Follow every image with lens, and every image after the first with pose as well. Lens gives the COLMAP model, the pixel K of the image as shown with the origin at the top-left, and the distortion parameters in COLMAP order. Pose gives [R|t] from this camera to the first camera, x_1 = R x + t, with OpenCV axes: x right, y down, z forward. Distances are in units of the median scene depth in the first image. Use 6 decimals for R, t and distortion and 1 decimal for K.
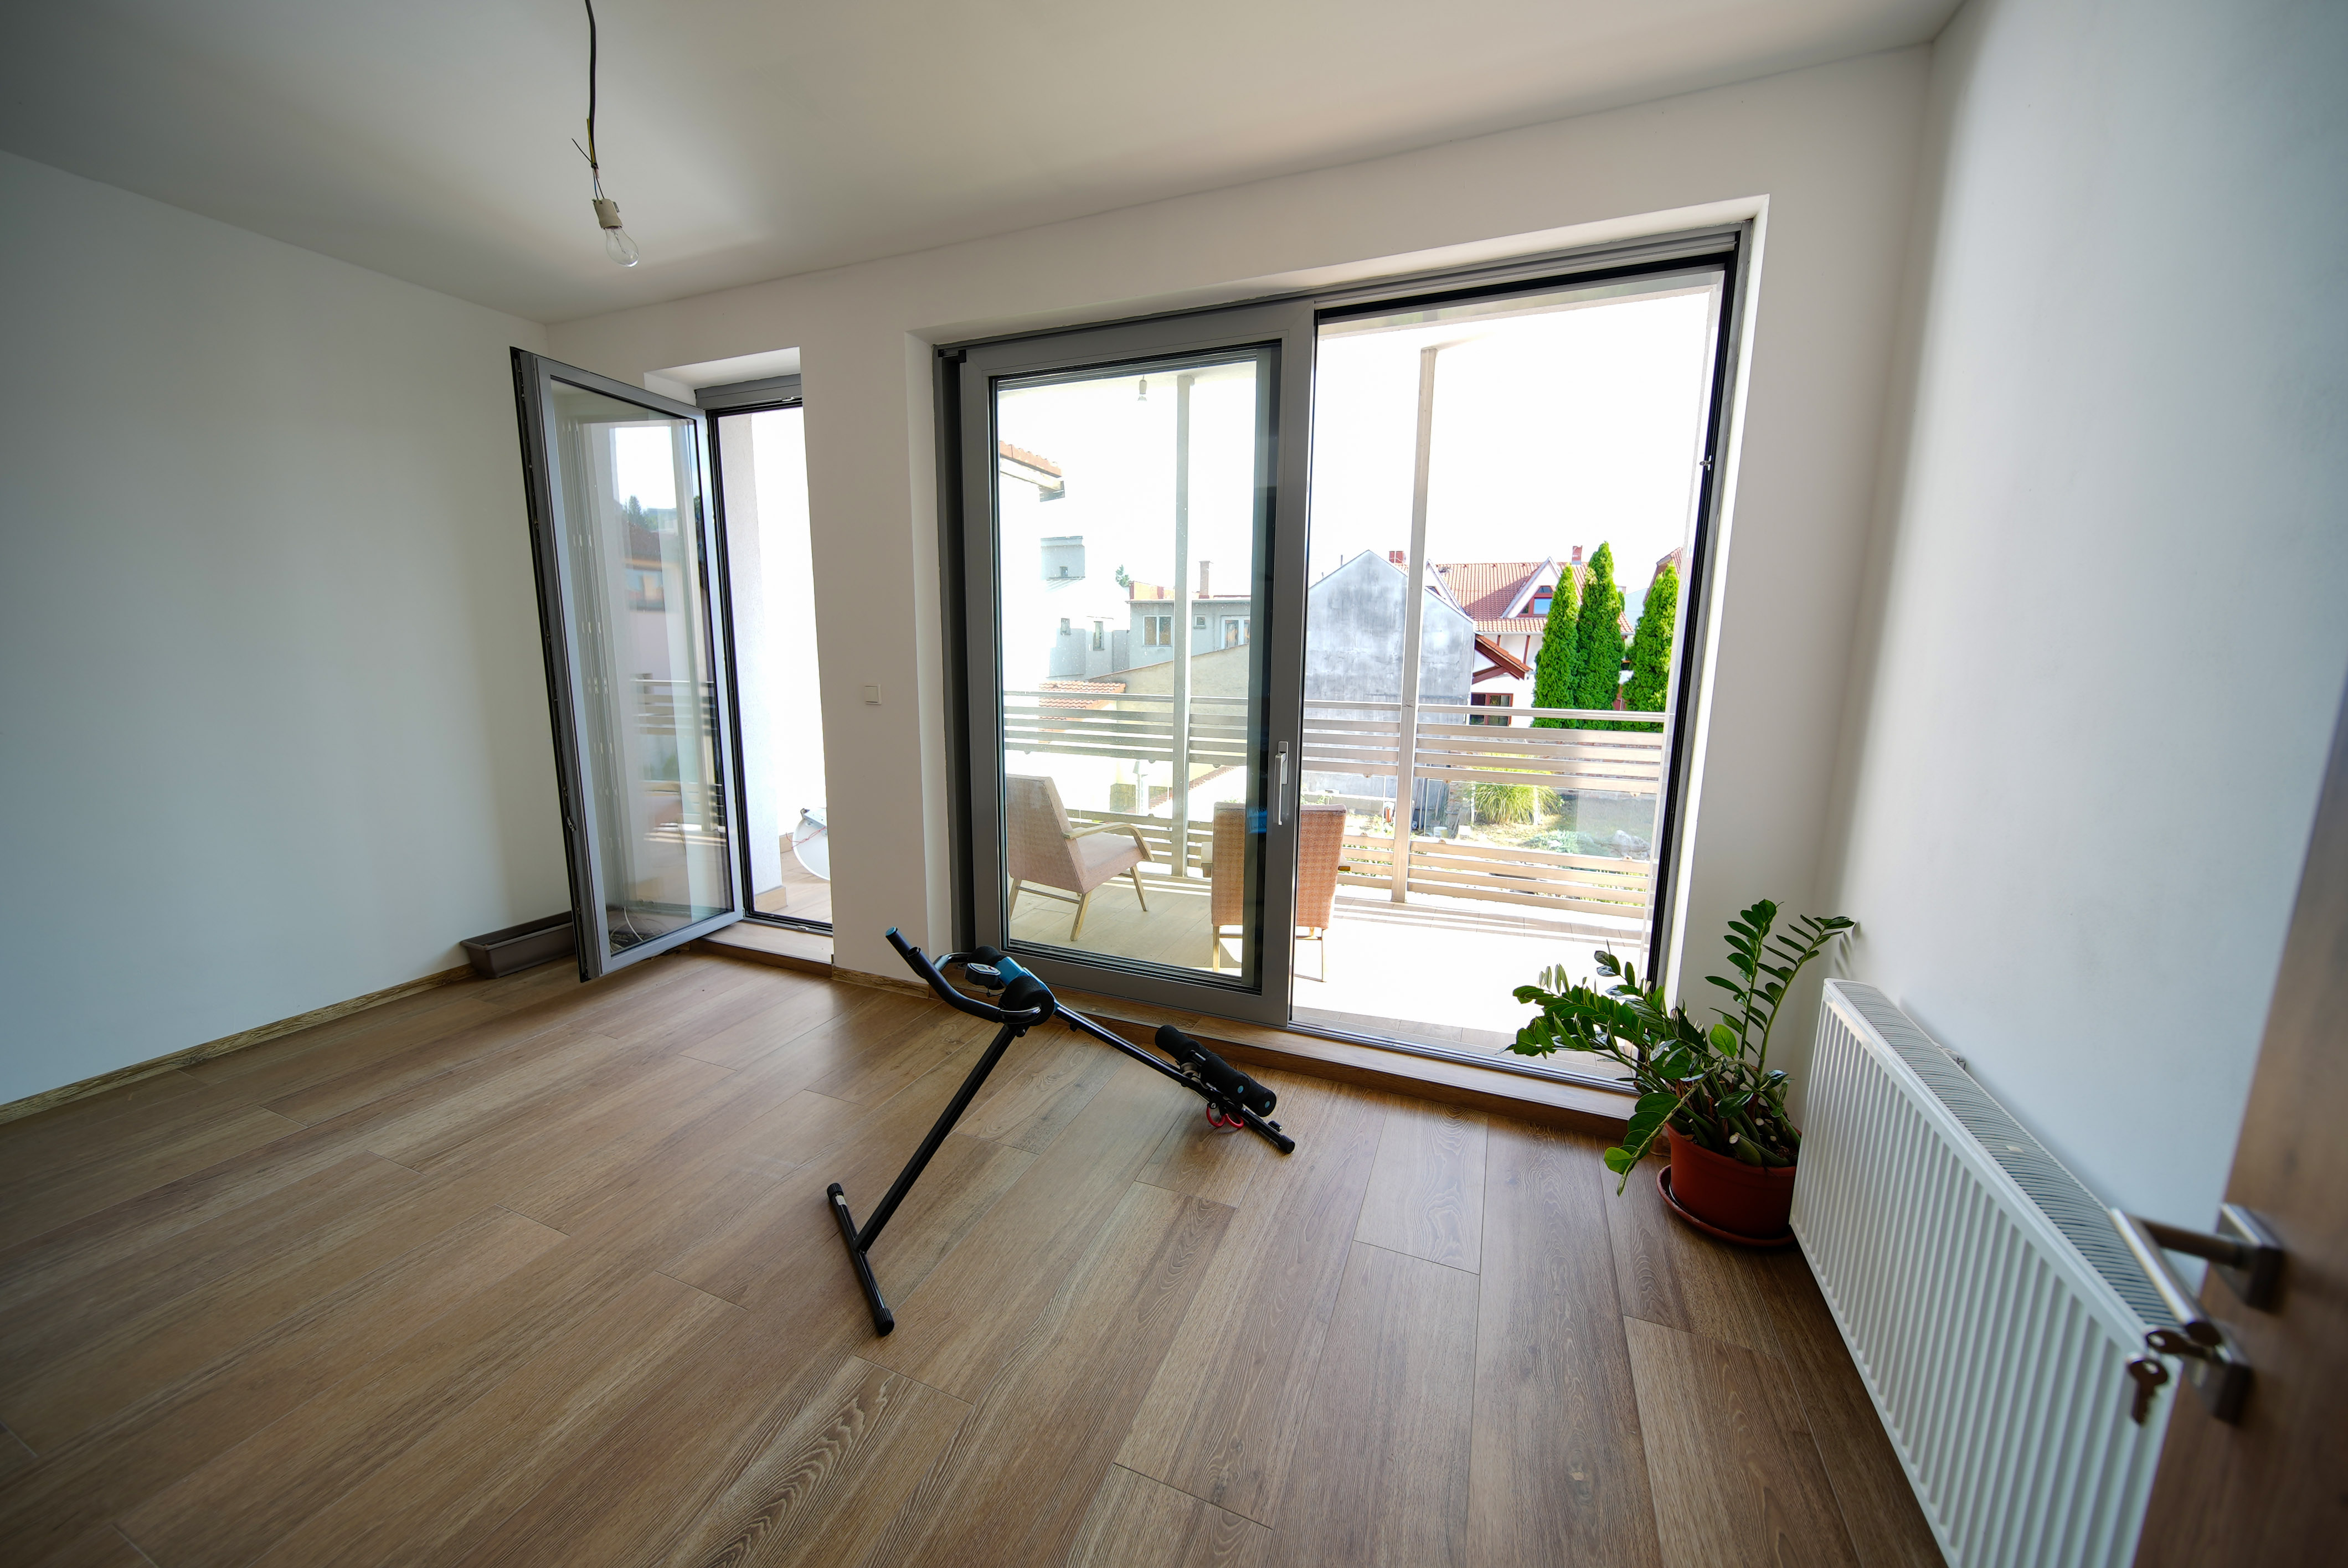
lens RADIAL K [[835.9, 0, 1172.1], [0, 835.9, 782.3], [0, 0, 1]] dist [-0.000197, -0.000029]
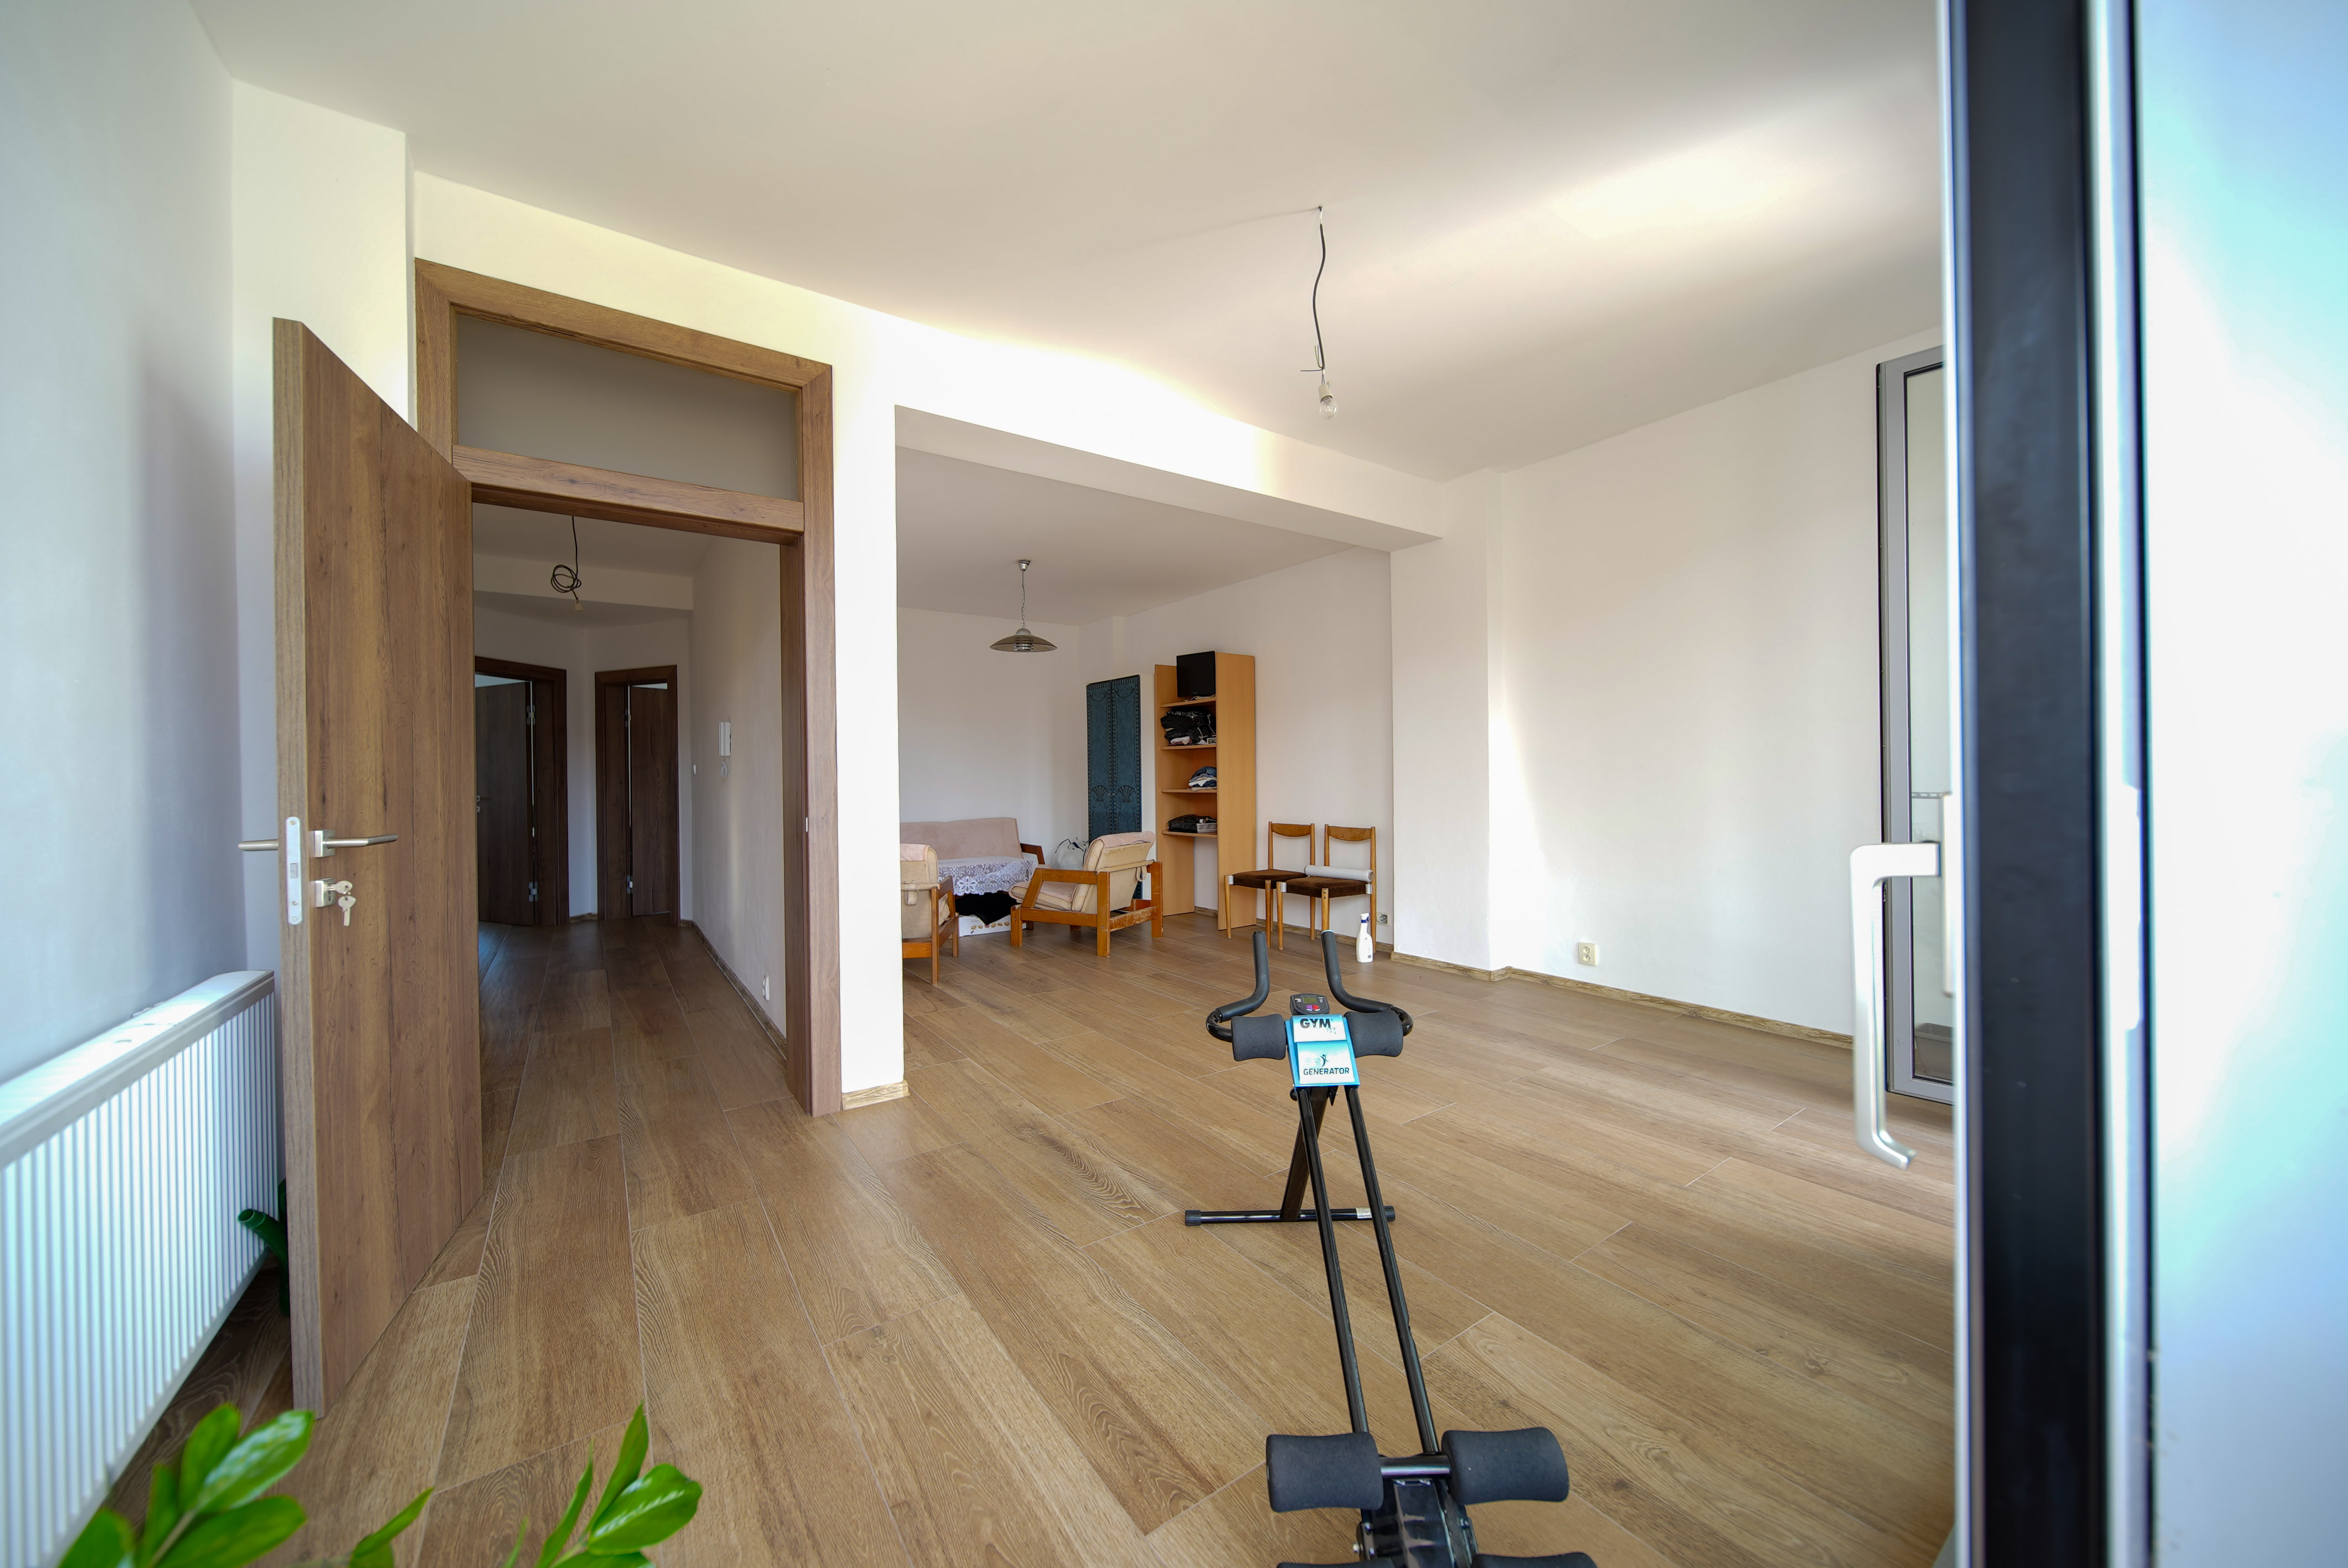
lens RADIAL K [[835.9, 0, 1174.6], [0, 835.9, 780.9], [0, 0, 1]] dist [-0.000197, -0.000029]
pose [[-0.543918, -0.000434, -0.839138, 0.632431], [-0.133081, 0.987389, 0.085751, -0.066148], [0.828518, 0.158315, -0.537116, 1.429821]]
